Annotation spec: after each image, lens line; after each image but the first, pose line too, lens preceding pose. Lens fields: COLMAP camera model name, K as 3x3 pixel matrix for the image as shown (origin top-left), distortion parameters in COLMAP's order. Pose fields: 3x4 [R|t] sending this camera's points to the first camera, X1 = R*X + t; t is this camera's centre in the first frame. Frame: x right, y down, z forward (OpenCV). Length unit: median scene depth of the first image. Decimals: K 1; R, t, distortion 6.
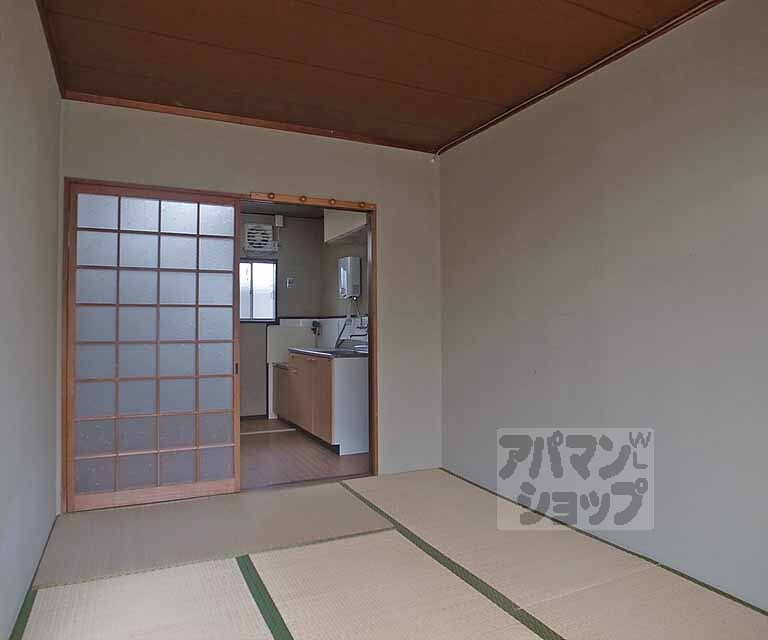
lens RADIAL K [[538.3, 0, 384.0], [0, 538.3, 320.0], [0, 0, 1]] dist [-0.047988, 0.001132]
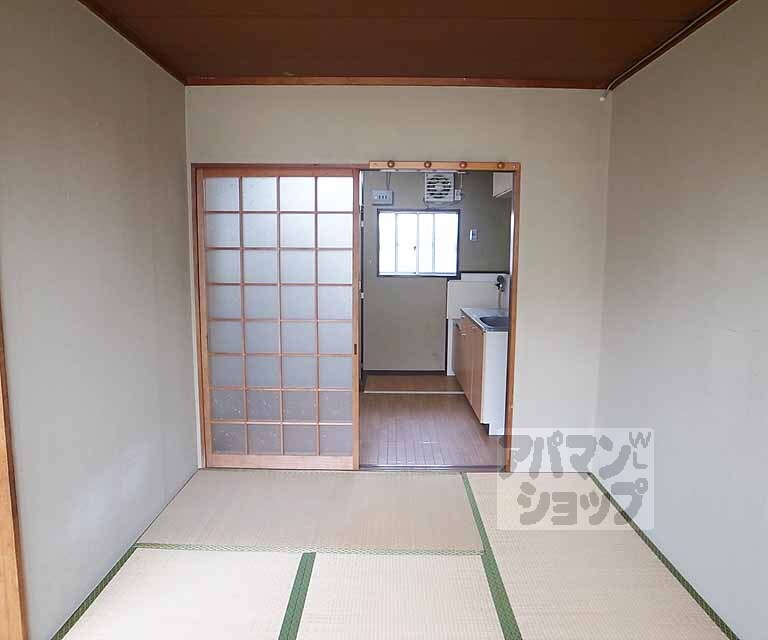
lens RADIAL K [[540.5, 0, 387.9], [0, 540.5, 328.8], [0, 0, 1]] dist [-0.090778, -0.000123]
pose [[0.900417, 0.073268, -0.428814, 0.162969], [-0.006046, 0.987727, 0.156072, -0.083080], [0.434986, -0.137937, 0.889809, 0.134894]]
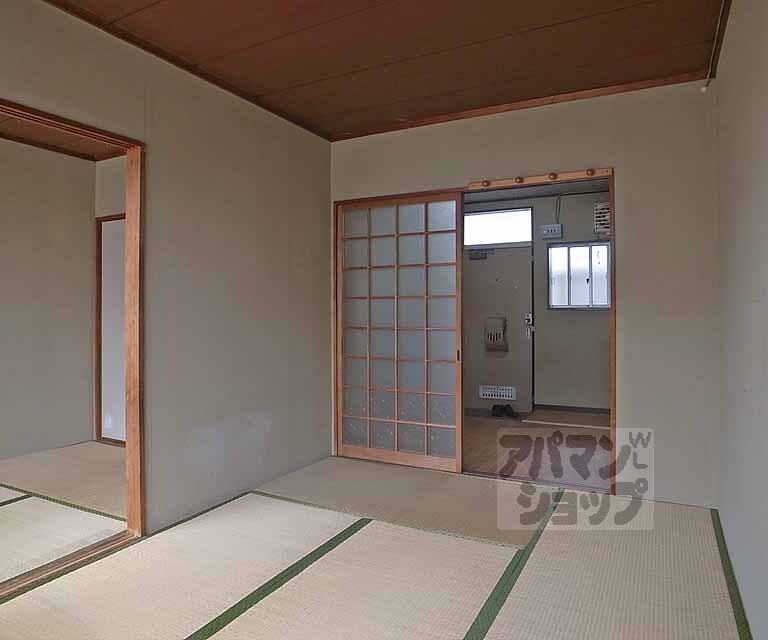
lens RADIAL K [[538.3, 0, 384.0], [0, 538.3, 320.0], [0, 0, 1]] dist [-0.047988, 0.001132]
pose [[0.603301, 0.016496, -0.797343, 0.398544], [0.008291, 0.999602, 0.026953, -0.007352], [0.797470, -0.022872, 0.602925, 0.208978]]
